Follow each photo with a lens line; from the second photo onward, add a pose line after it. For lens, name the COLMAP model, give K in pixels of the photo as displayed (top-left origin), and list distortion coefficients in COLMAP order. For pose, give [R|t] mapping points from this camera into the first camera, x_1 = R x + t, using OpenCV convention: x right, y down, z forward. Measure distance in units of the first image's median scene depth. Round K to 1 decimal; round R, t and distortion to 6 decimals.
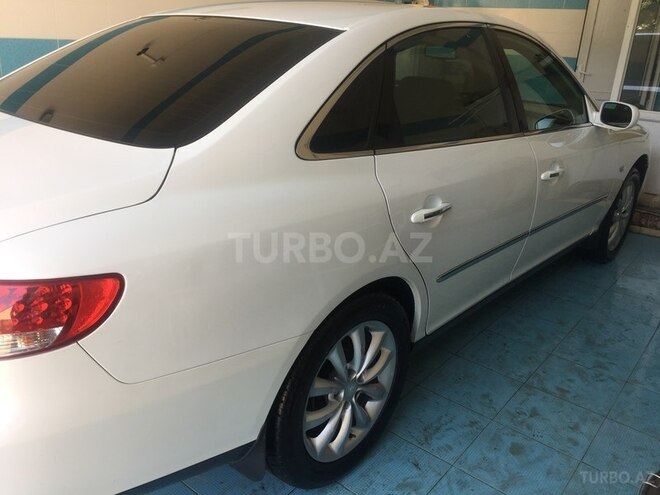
lens RADIAL K [[552.5, 0, 332.0], [0, 552.5, 247.0], [0, 0, 1]] dist [0.047515, -0.055176]
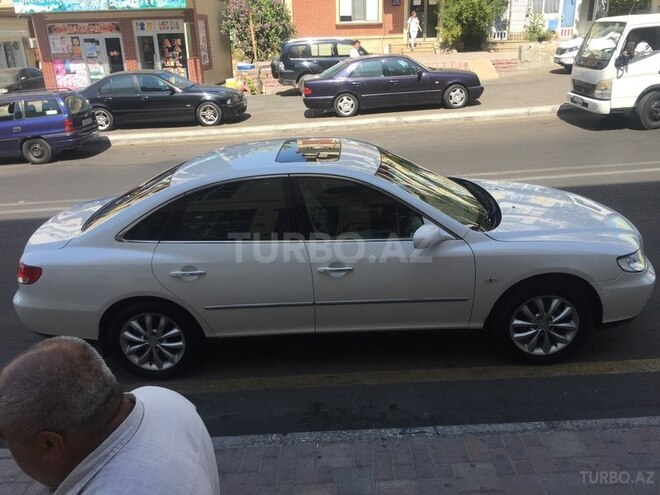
lens RADIAL K [[552.5, 0, 323.3], [0, 552.5, 251.4], [0, 0, 1]] dist [0.047515, -0.055176]
pose [[0.645707, 0.195186, -0.738218, 2.156561], [-0.183506, 0.978111, 0.098105, -0.468271], [0.741208, 0.072120, 0.667390, -0.041858]]
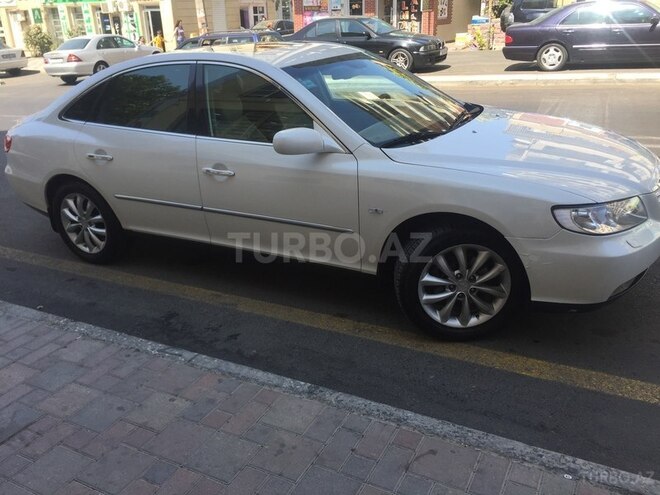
lens RADIAL K [[552.5, 0, 333.1], [0, 552.5, 244.8], [0, 0, 1]] dist [0.047515, -0.055176]
pose [[0.235743, 0.309469, -0.921224, 2.535258], [-0.284909, 0.928297, 0.238937, -0.531276], [0.929114, 0.206137, 0.307010, 1.297113]]
